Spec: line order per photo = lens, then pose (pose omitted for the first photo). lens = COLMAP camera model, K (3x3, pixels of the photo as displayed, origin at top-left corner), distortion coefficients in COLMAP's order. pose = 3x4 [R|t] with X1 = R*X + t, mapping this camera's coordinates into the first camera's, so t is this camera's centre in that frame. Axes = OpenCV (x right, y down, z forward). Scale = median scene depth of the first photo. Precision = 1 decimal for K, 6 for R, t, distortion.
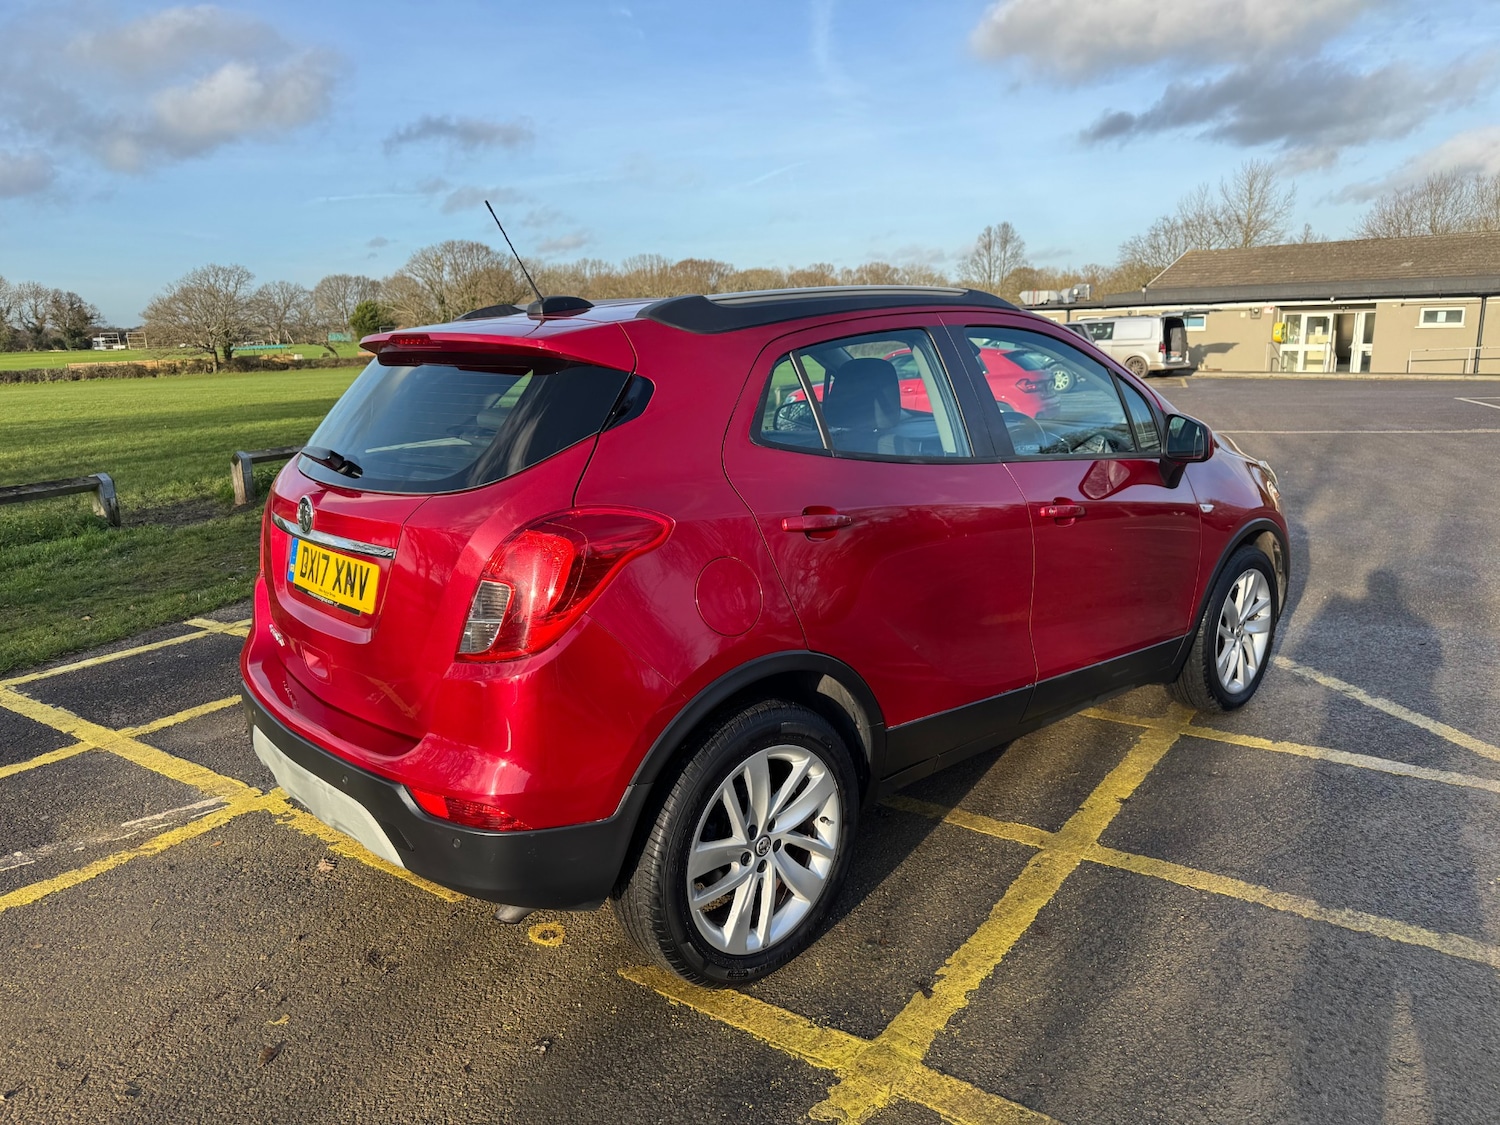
lens RADIAL K [[1061.6, 0, 758.1], [0, 1061.6, 565.5], [0, 0, 1]] dist [0.031530, -0.038174]
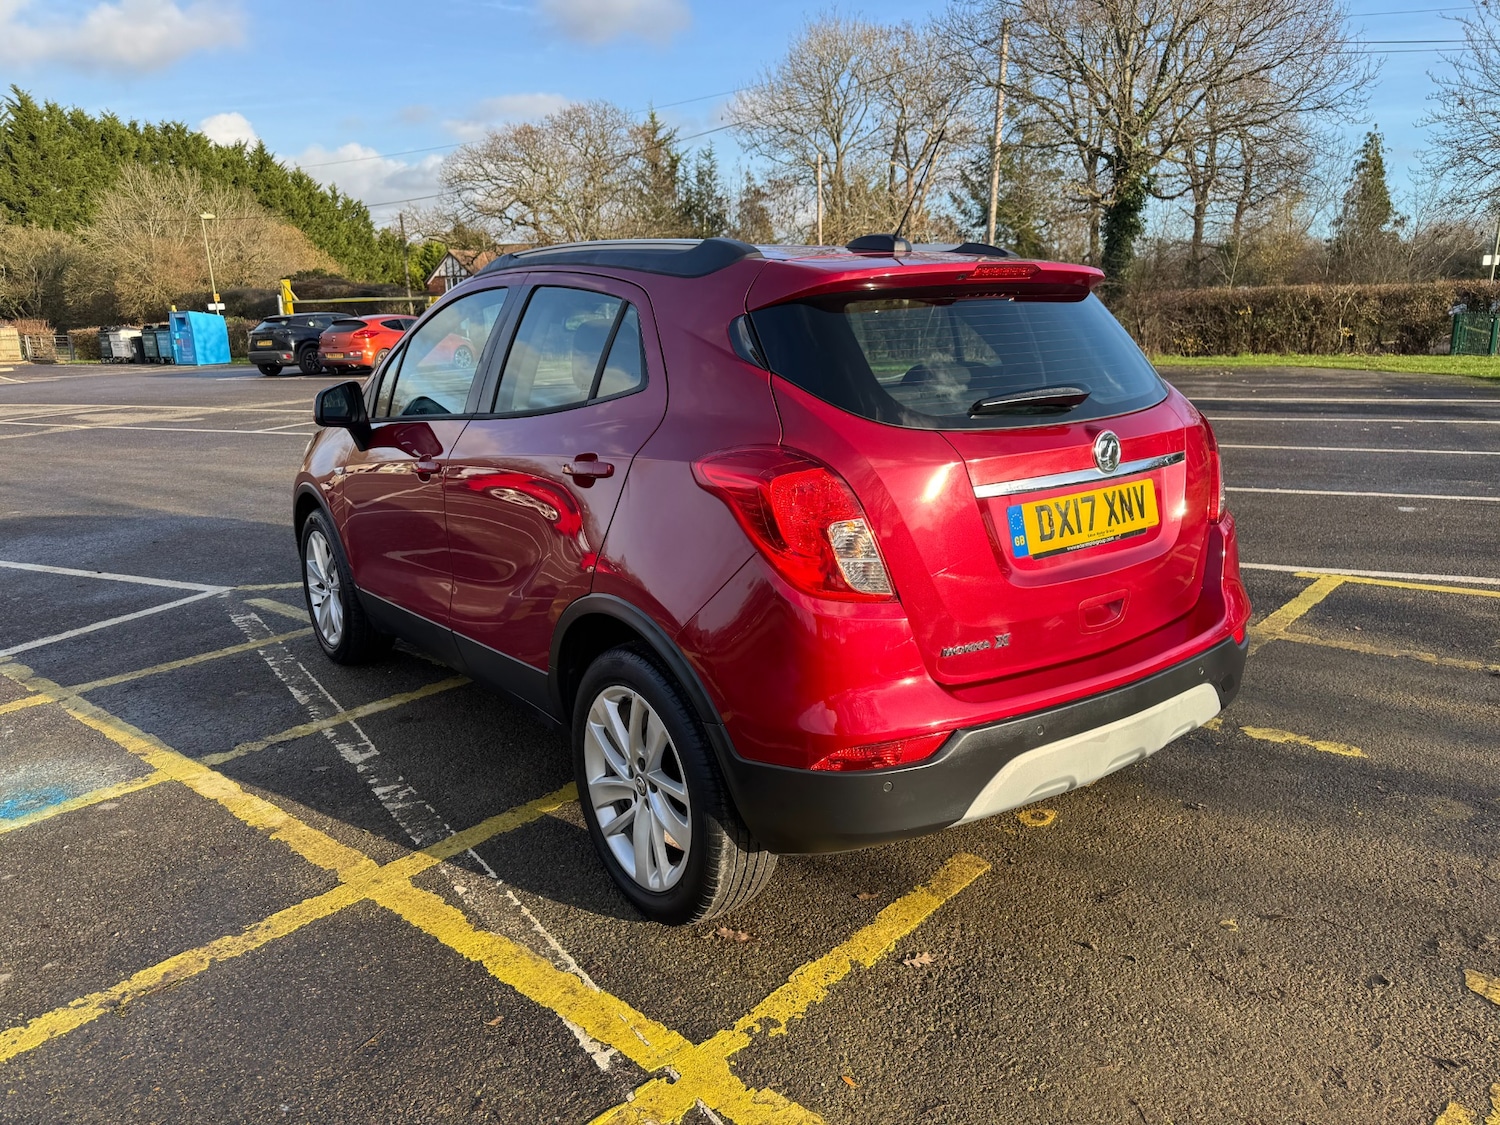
lens RADIAL K [[1059.6, 0, 741.5], [0, 1059.6, 562.9], [0, 0, 1]] dist [0.017566, -0.020902]
pose [[0.107930, -0.214362, 0.970773, -0.875778], [0.235538, 0.954189, 0.184513, -0.127850], [-0.965854, 0.208739, 0.153476, 0.755379]]
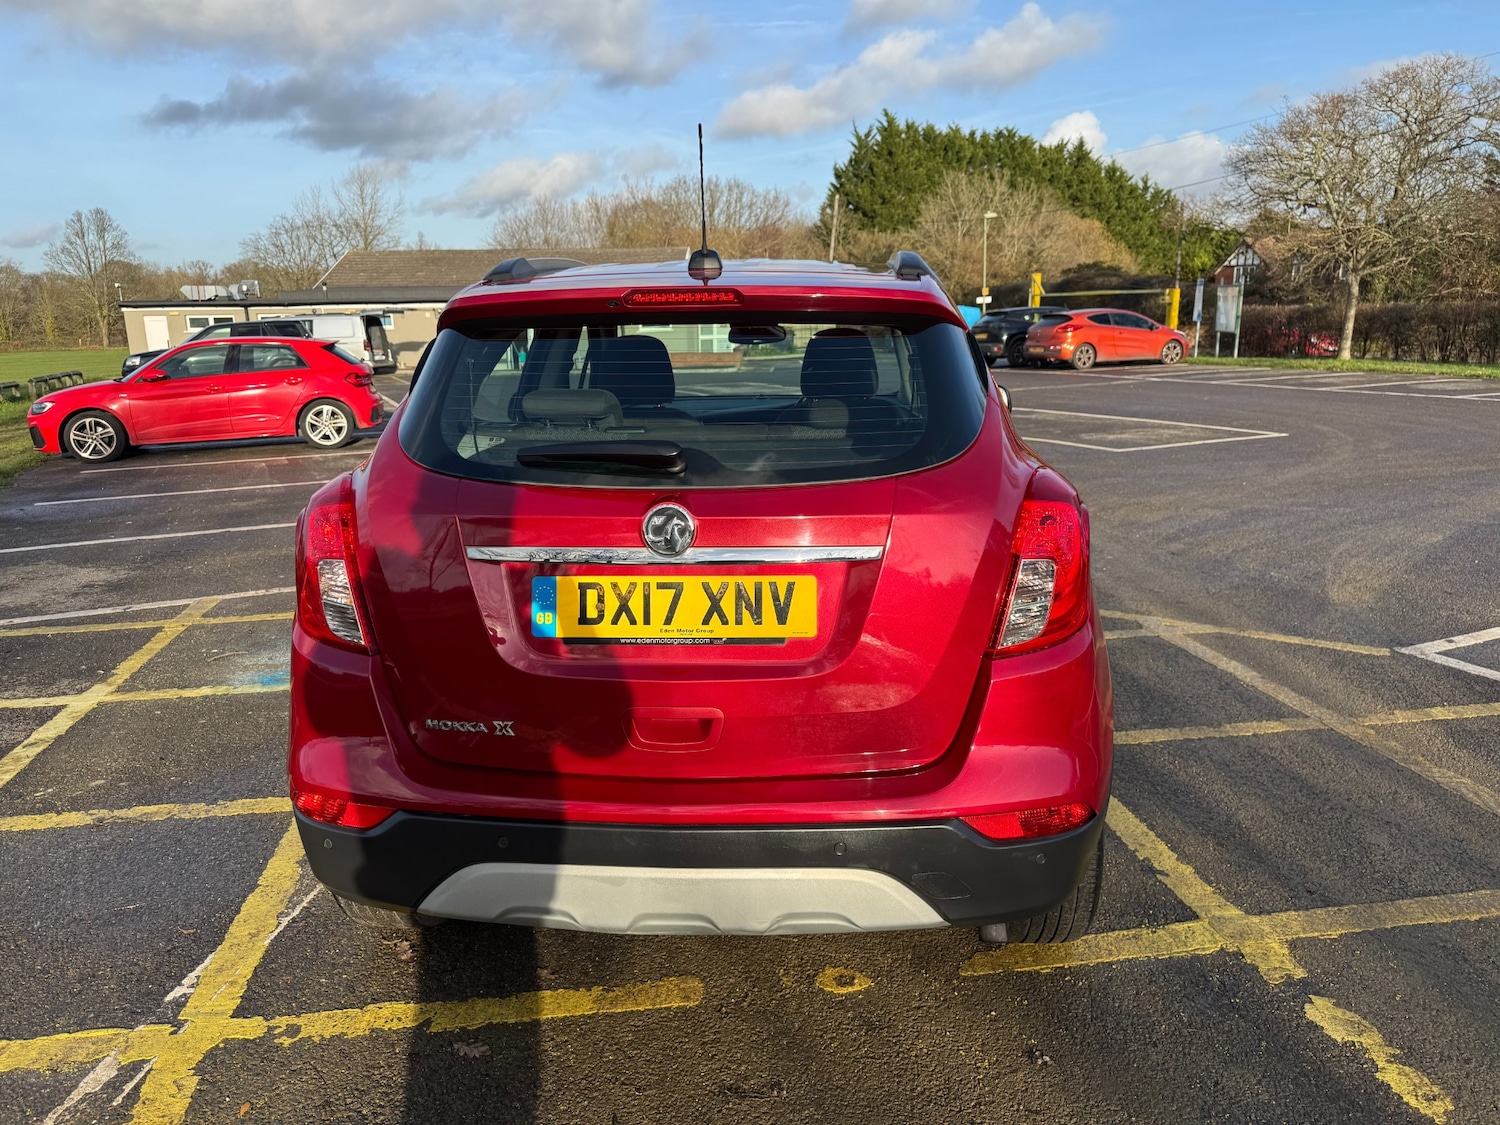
lens RADIAL K [[1061.6, 0, 746.6], [0, 1061.6, 561.9], [0, 0, 1]] dist [0.031530, -0.038174]
pose [[0.725551, -0.145679, 0.672572, -0.558667], [0.148480, 0.987456, 0.053707, -0.036351], [-0.671959, 0.060896, 0.738080, 0.272270]]
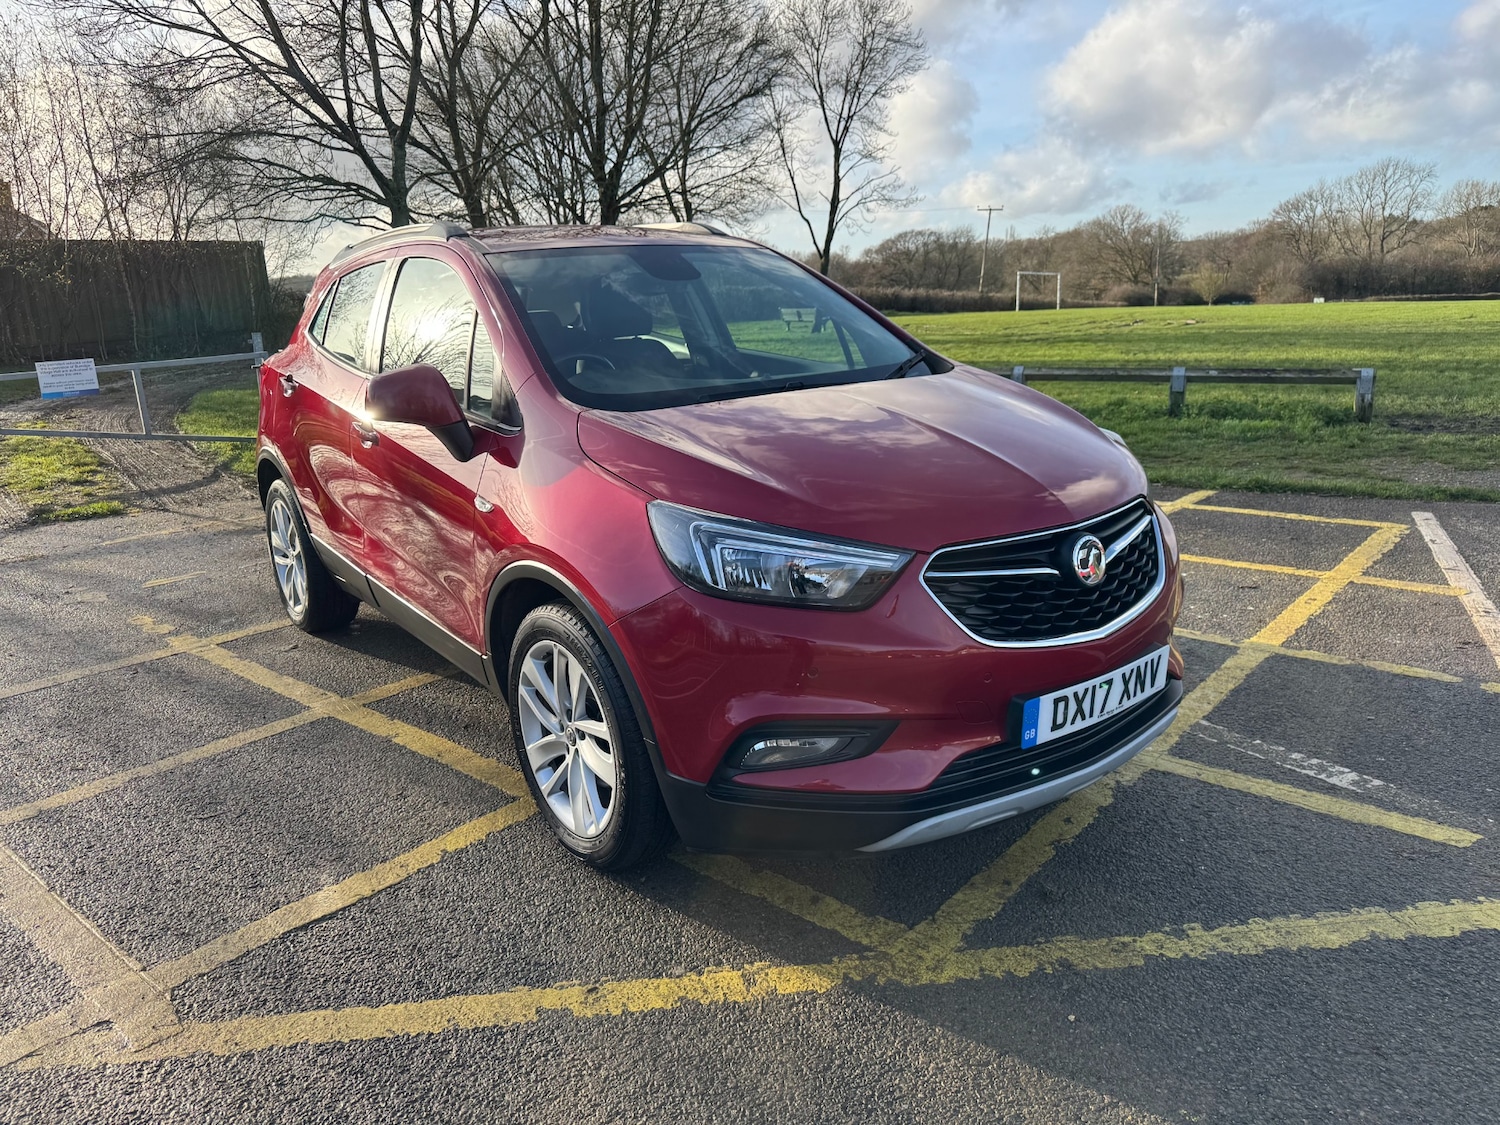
lens RADIAL K [[1061.6, 0, 738.8], [0, 1061.6, 553.8], [0, 0, 1]] dist [0.031530, -0.038174]
pose [[-0.104789, 0.269958, -0.957153, 1.073379], [-0.169397, 0.943542, 0.284665, -0.251278], [0.979961, 0.191969, -0.053143, 1.178101]]
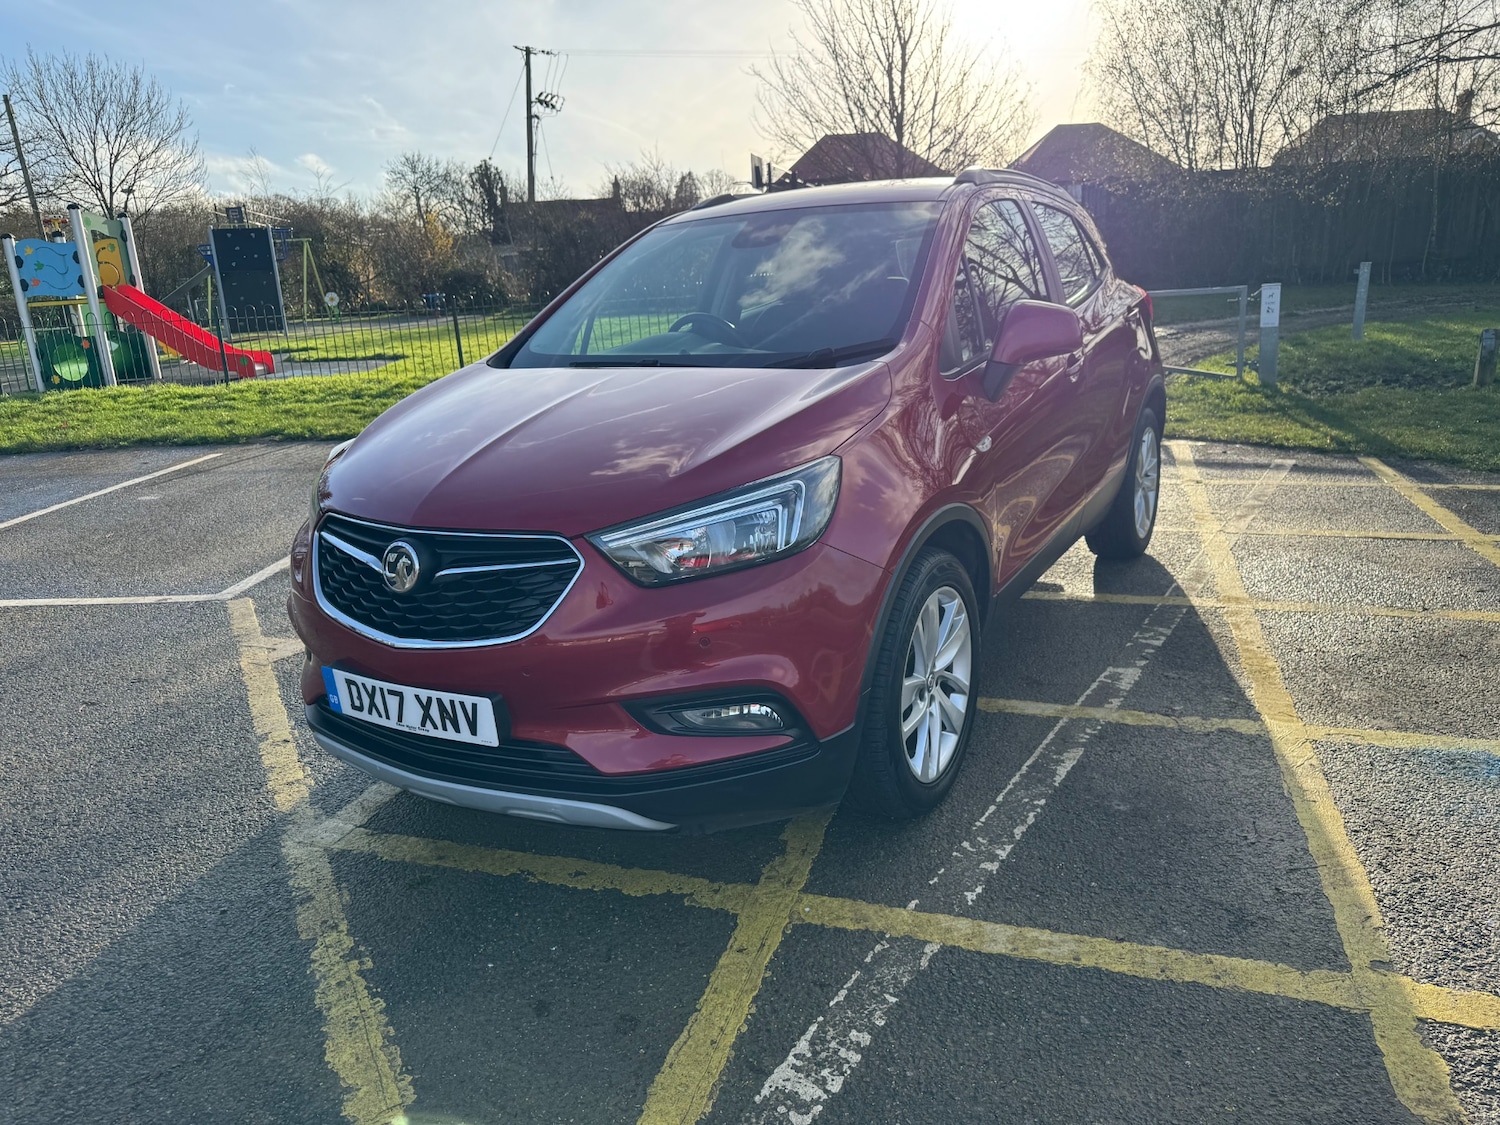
lens RADIAL K [[1059.6, 0, 740.2], [0, 1059.6, 565.0], [0, 0, 1]] dist [0.017566, -0.020902]
pose [[-0.957500, 0.145560, -0.249010, 0.459385], [0.013299, 0.884681, 0.466006, -0.376832], [0.288126, 0.442890, -0.849018, 1.871277]]
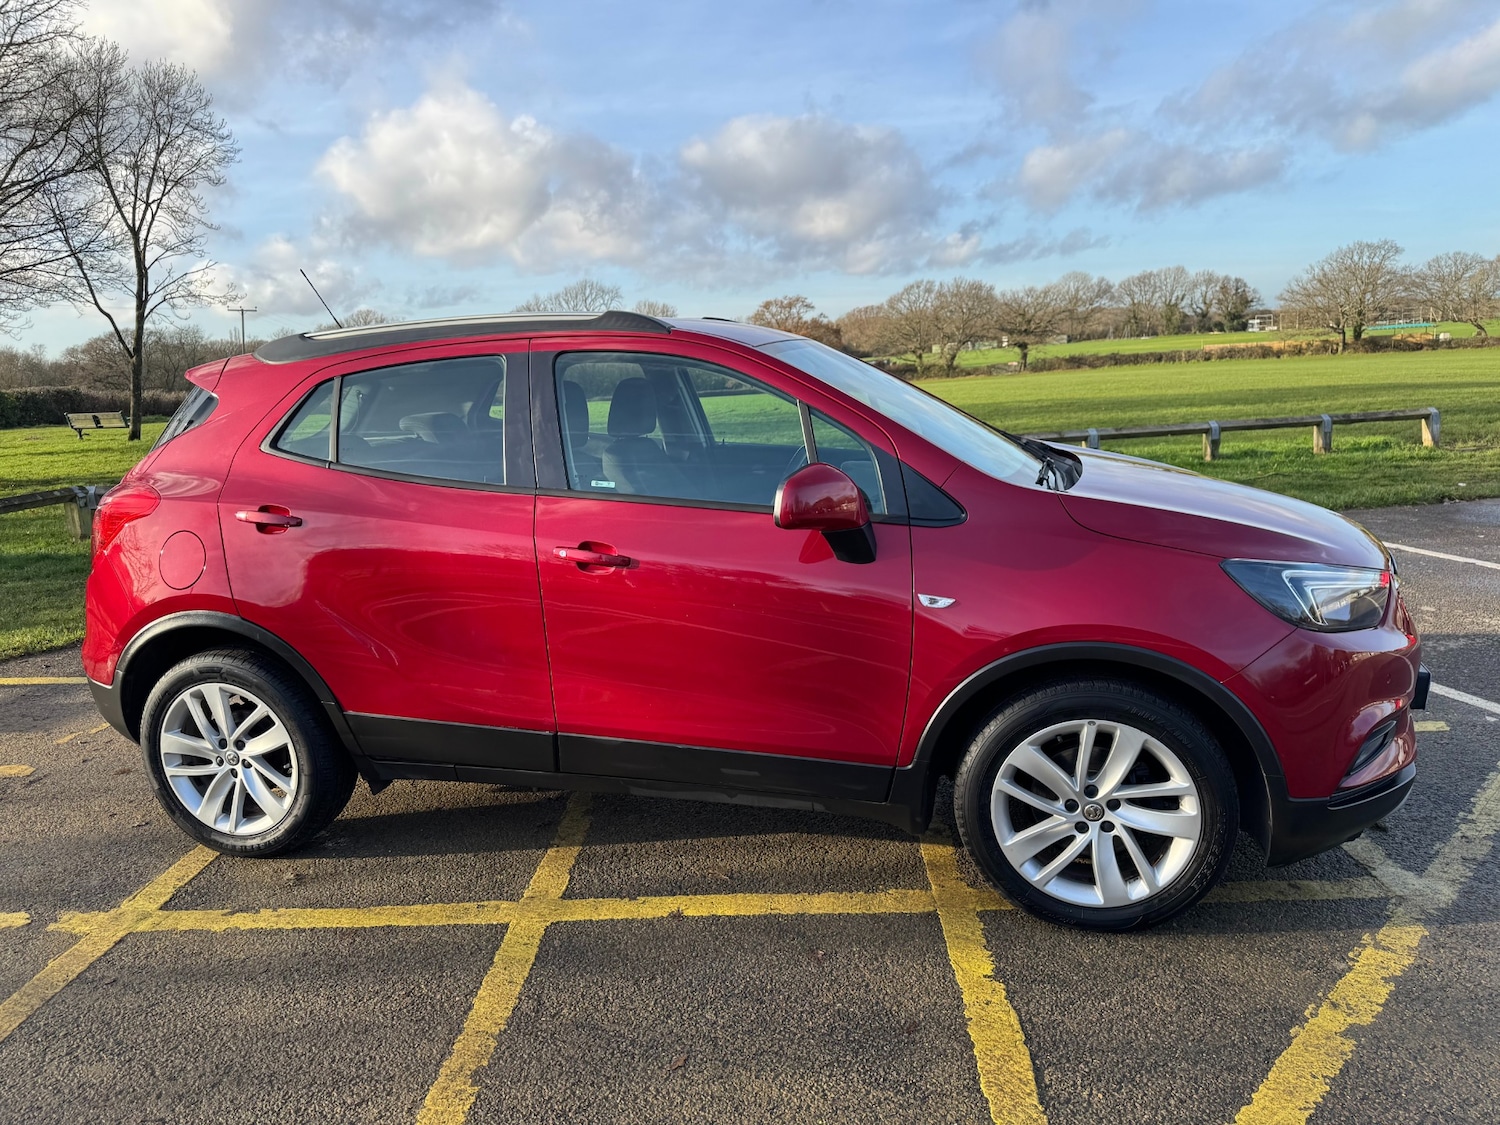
lens RADIAL K [[1061.6, 0, 741.2], [0, 1061.6, 565.1], [0, 0, 1]] dist [0.031530, -0.038174]
pose [[0.543430, 0.162005, -0.823674, 0.888221], [-0.147083, 0.984398, 0.096577, -0.121374], [0.826469, 0.068665, 0.558780, 0.487063]]
